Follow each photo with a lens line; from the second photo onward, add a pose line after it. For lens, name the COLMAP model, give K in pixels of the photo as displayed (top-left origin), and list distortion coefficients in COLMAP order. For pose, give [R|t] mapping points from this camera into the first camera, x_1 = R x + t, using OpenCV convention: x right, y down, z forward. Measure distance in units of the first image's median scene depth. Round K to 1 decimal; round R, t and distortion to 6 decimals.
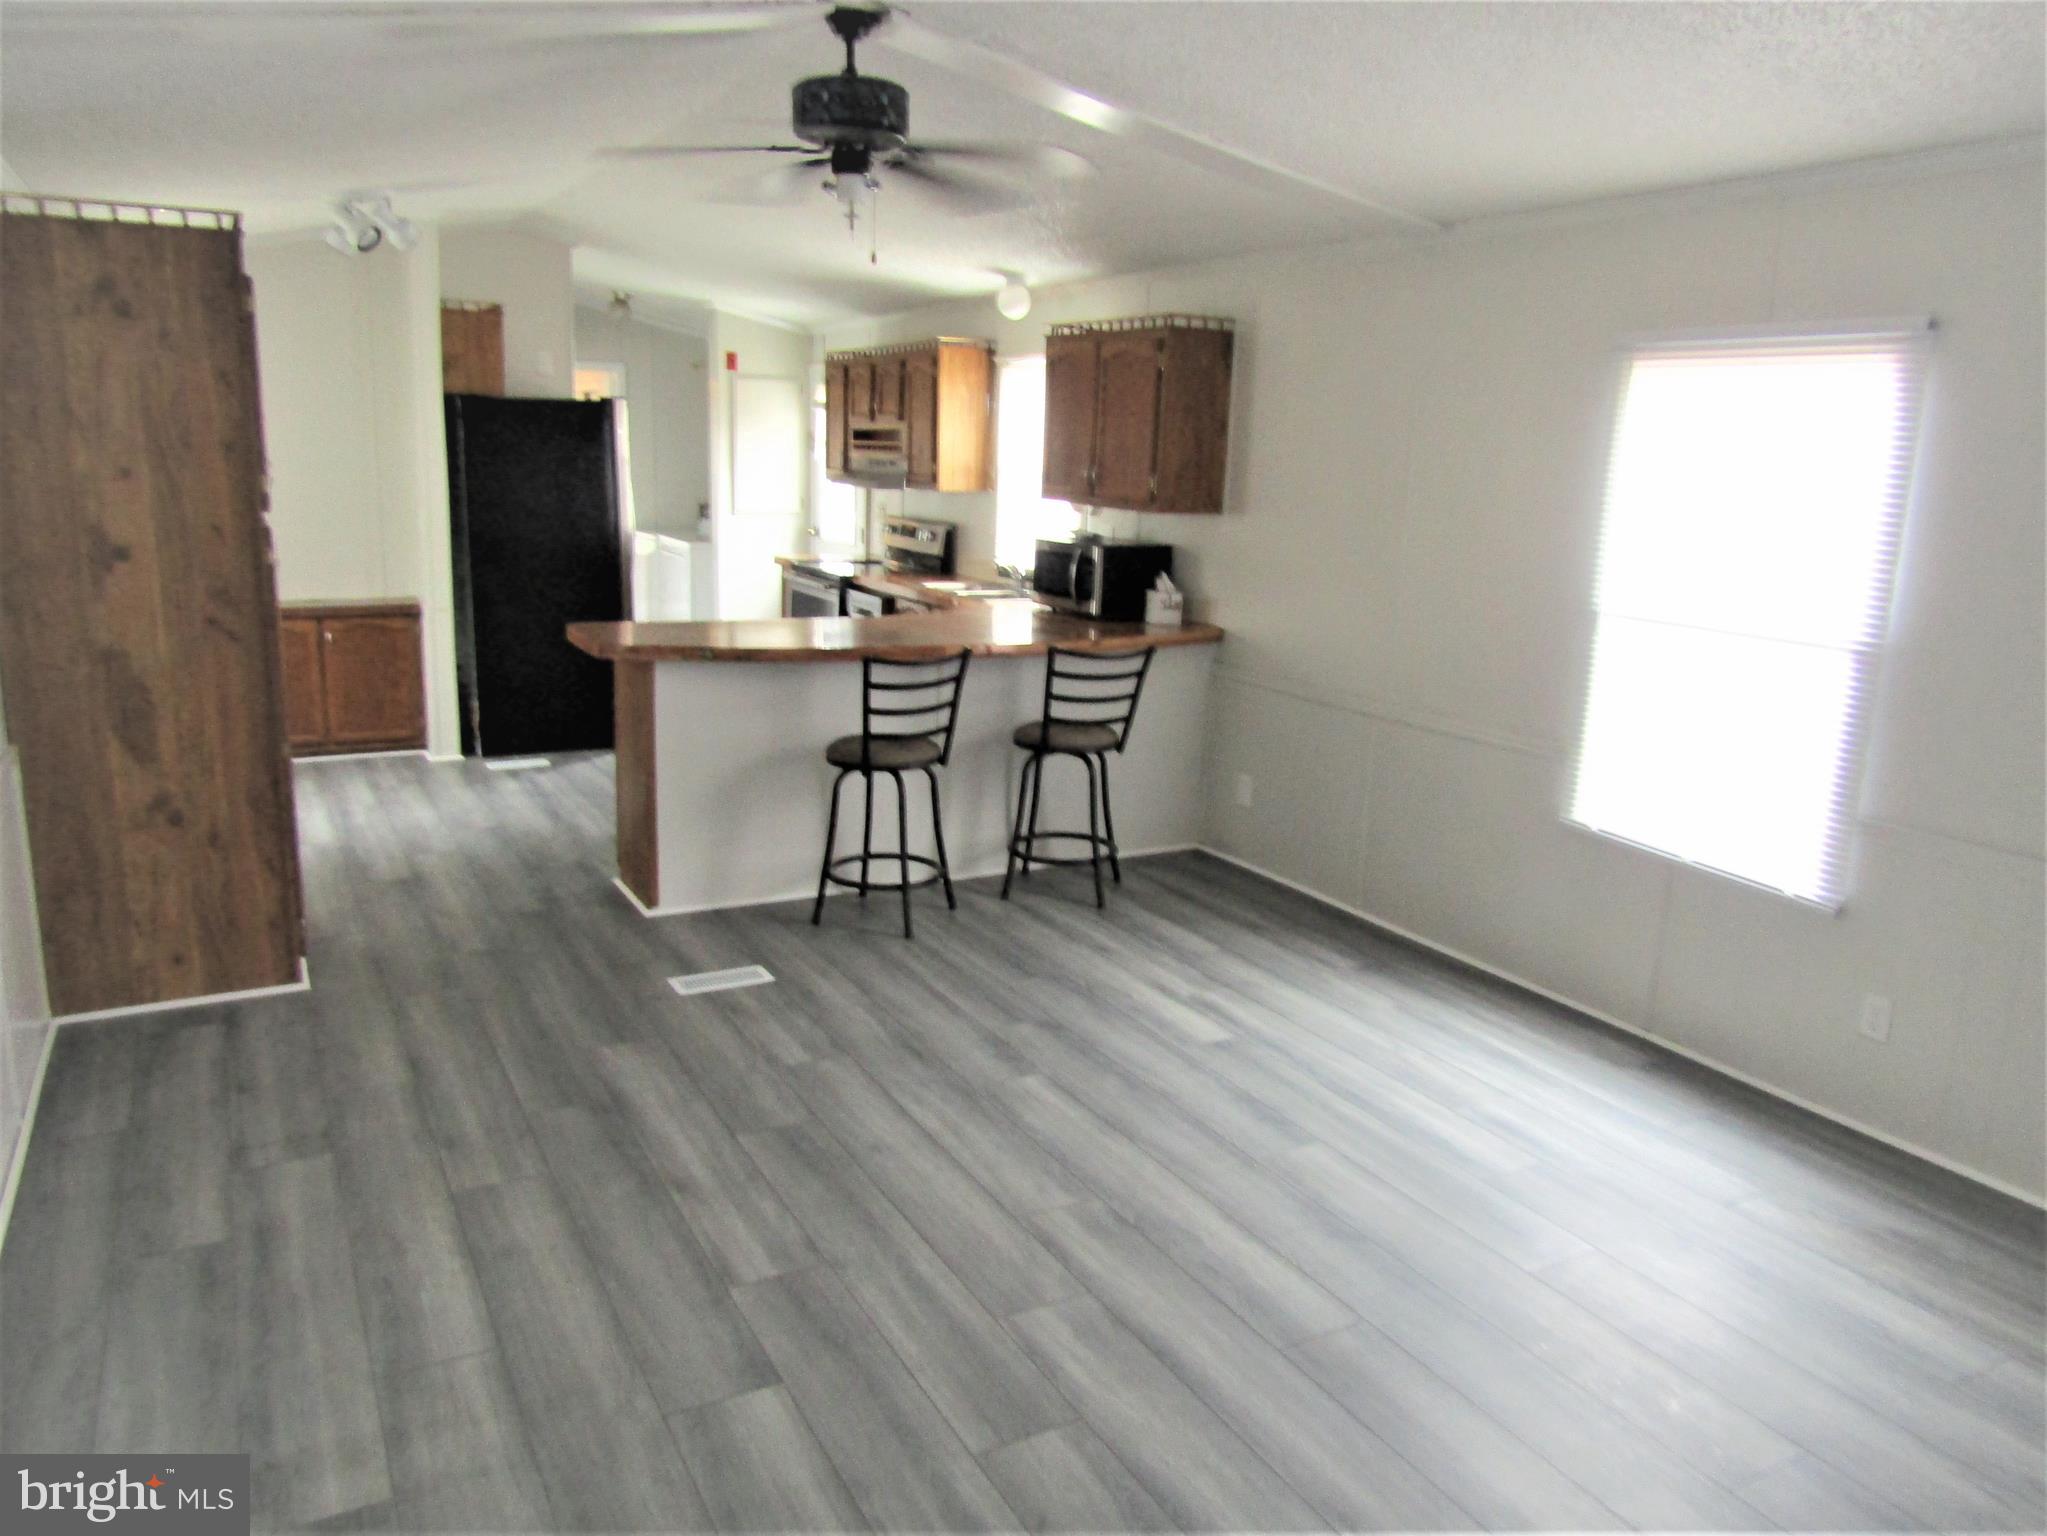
lens RADIAL K [[1450.9, 0, 1023.5], [0, 1450.9, 768.0], [0, 0, 1]] dist [-0.019619, -0.000363]
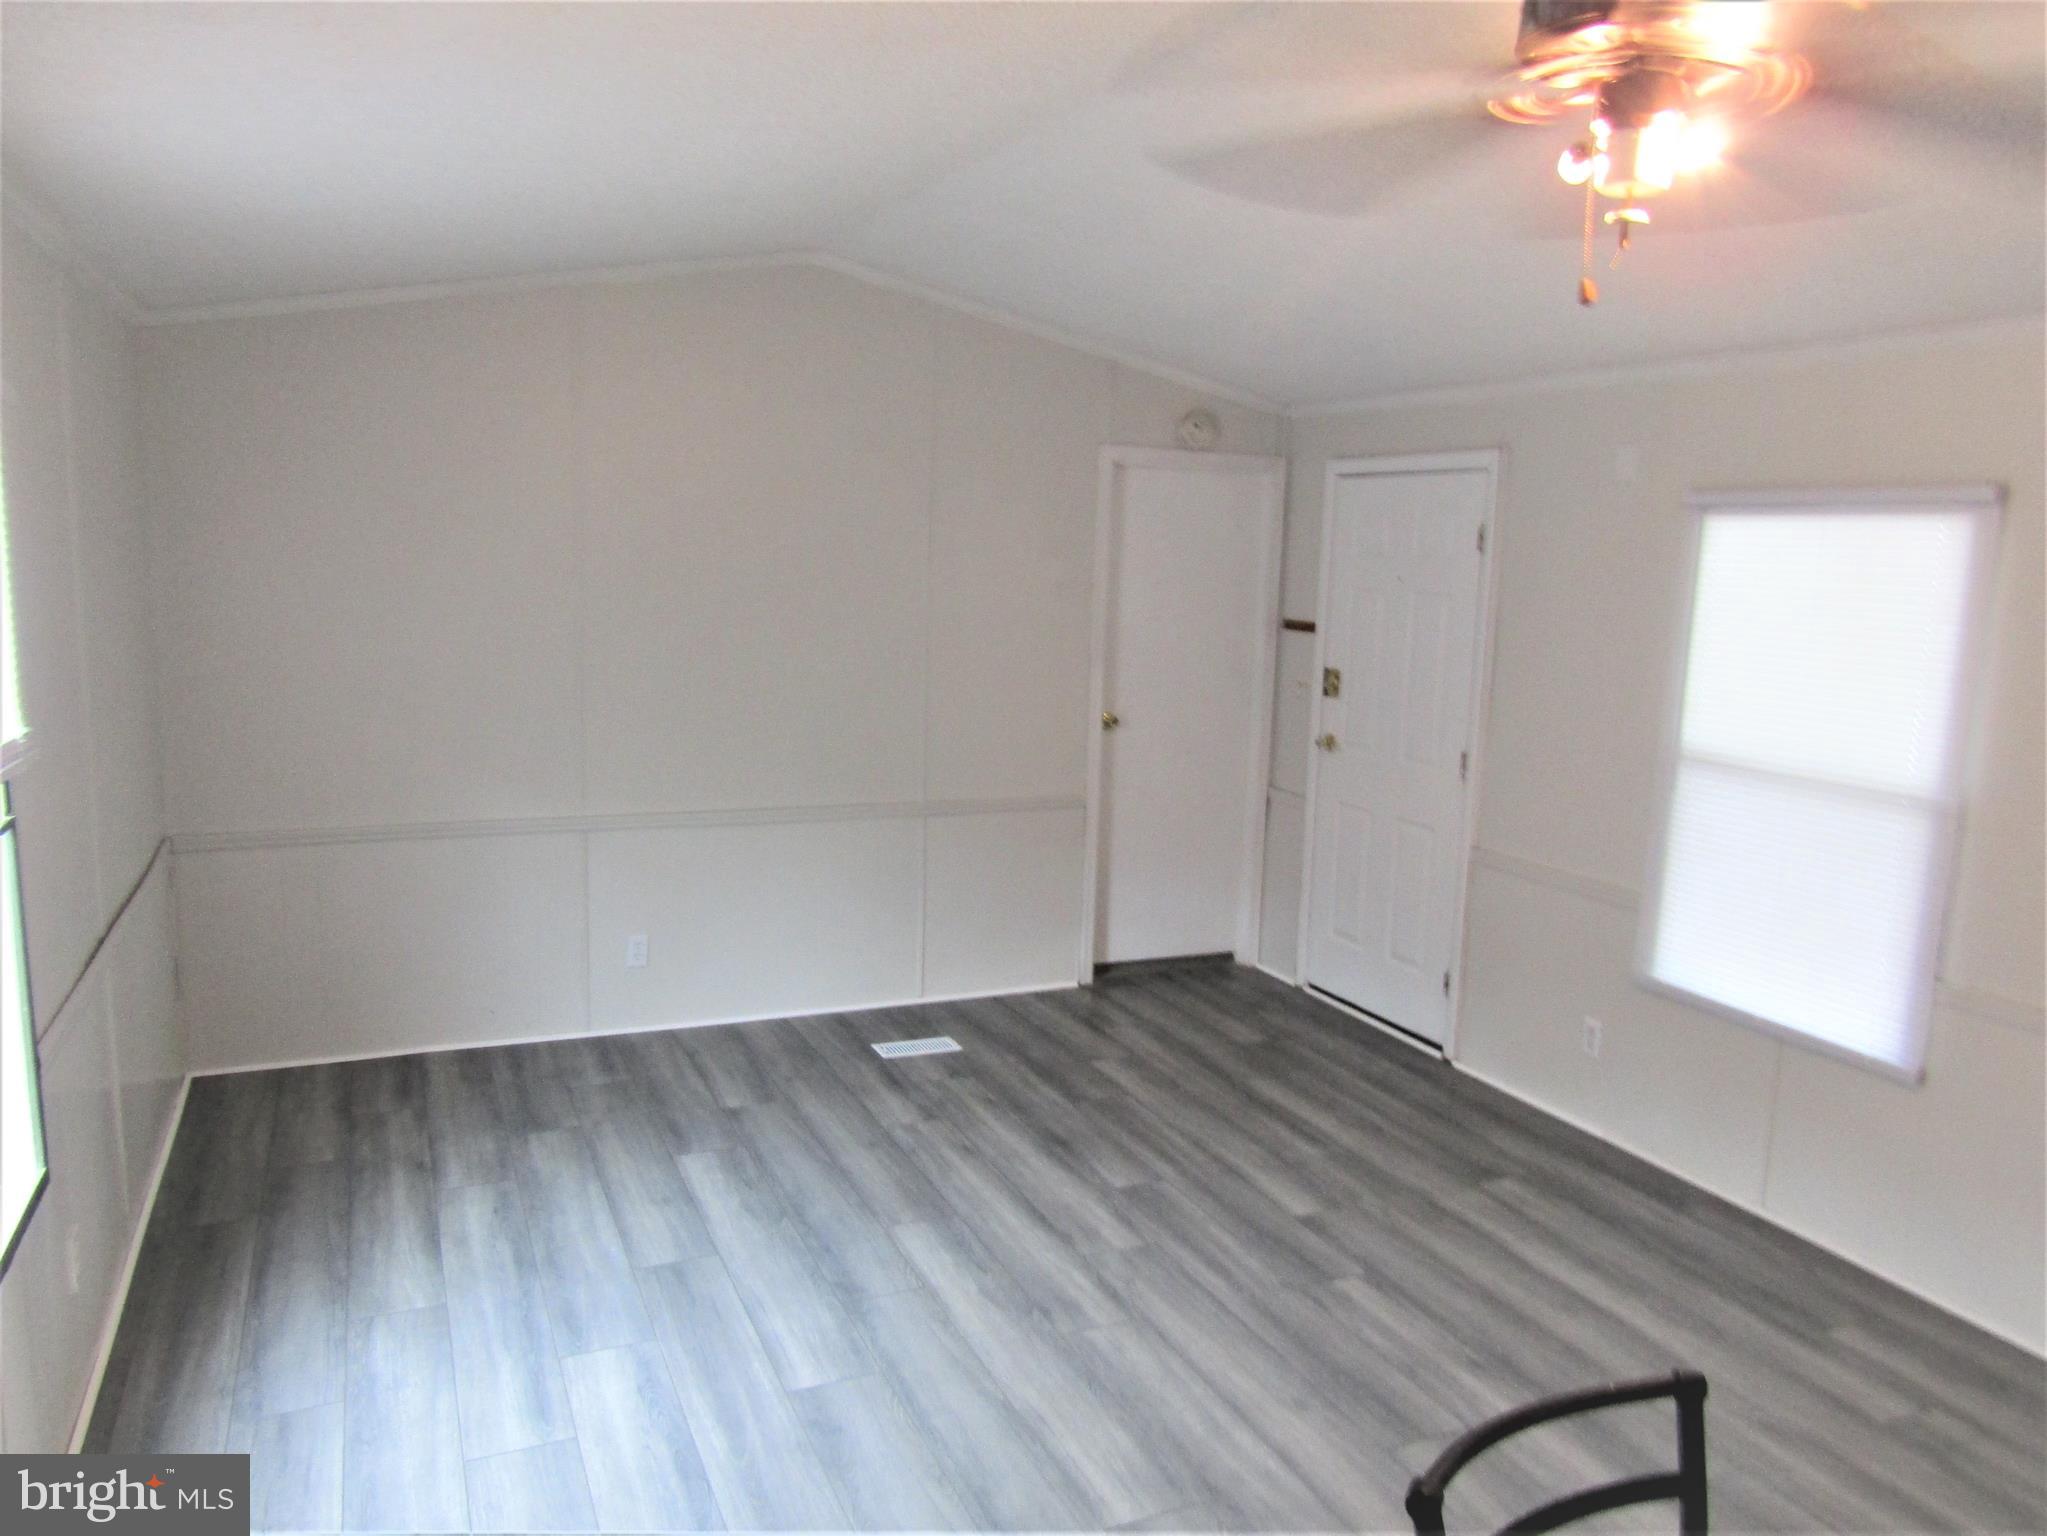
lens RADIAL K [[1450.9, 0, 1023.5], [0, 1450.9, 768.0], [0, 0, 1]] dist [-0.019619, -0.000363]
pose [[-0.994748, -0.077269, 0.067130, 0.022065], [-0.047698, 0.930213, 0.363907, -0.239137], [-0.090564, 0.358793, -0.929013, 0.970089]]
